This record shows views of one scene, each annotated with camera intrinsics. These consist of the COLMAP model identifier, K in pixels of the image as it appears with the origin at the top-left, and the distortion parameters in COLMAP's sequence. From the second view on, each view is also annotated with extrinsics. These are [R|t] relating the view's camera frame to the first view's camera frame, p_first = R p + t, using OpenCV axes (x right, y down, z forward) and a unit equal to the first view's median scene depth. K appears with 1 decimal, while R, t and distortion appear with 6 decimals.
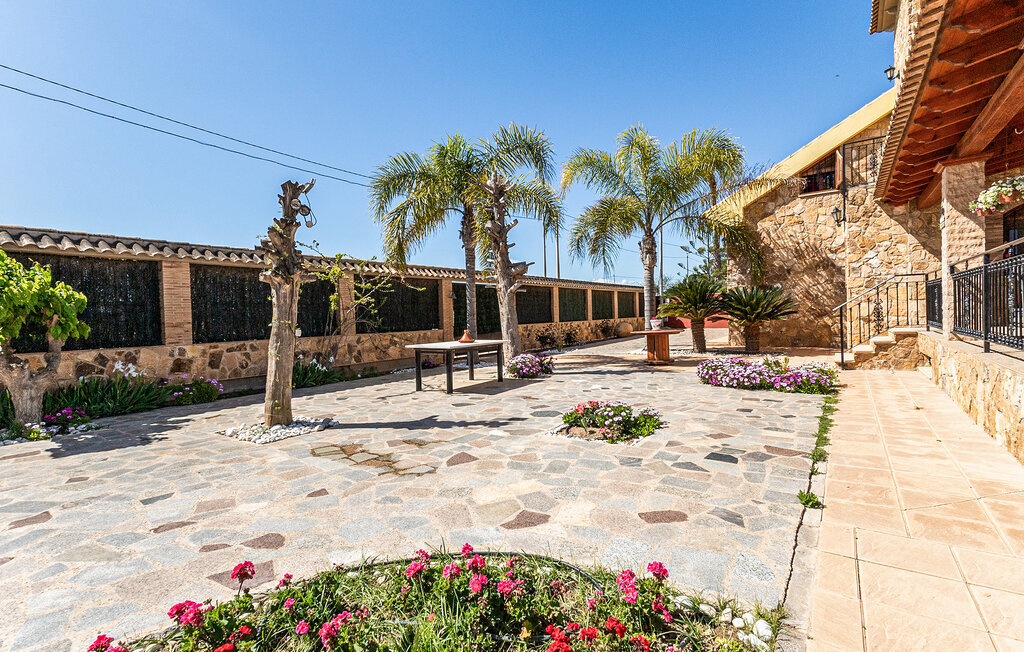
lens RADIAL K [[473.2, 0, 513.4], [0, 473.2, 323.9], [0, 0, 1]] dist [0.016541, -0.000078]
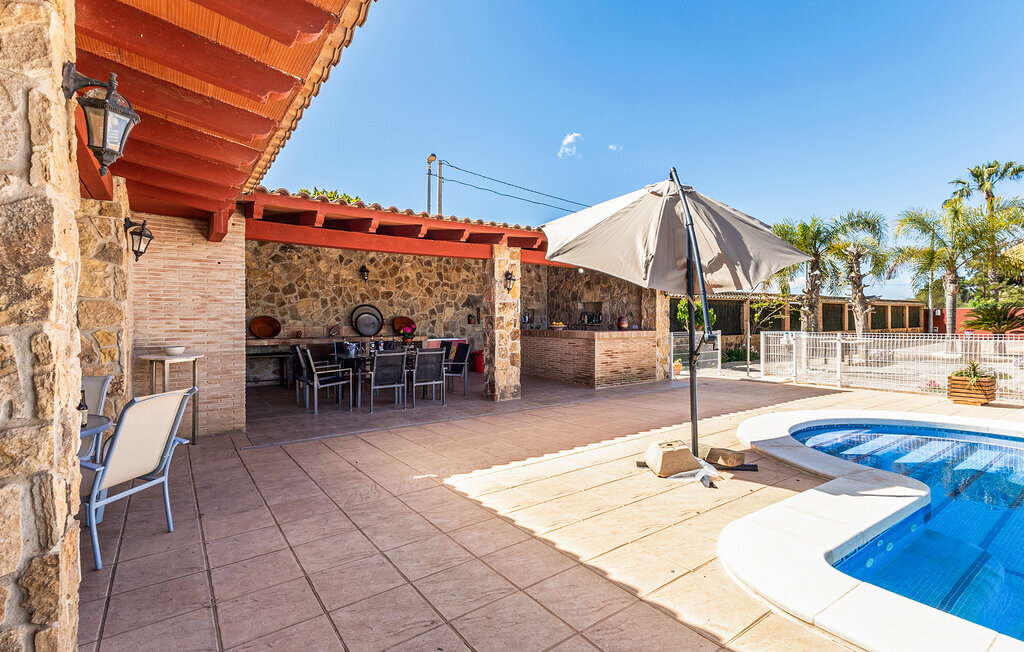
lens RADIAL K [[473.2, 0, 513.4], [0, 473.2, 323.9], [0, 0, 1]] dist [0.016541, -0.000078]
pose [[0.940116, 0.025038, -0.339933, -0.605844], [-0.026398, 0.999651, 0.000624, 0.004540], [0.339830, 0.008388, 0.940450, -1.046656]]
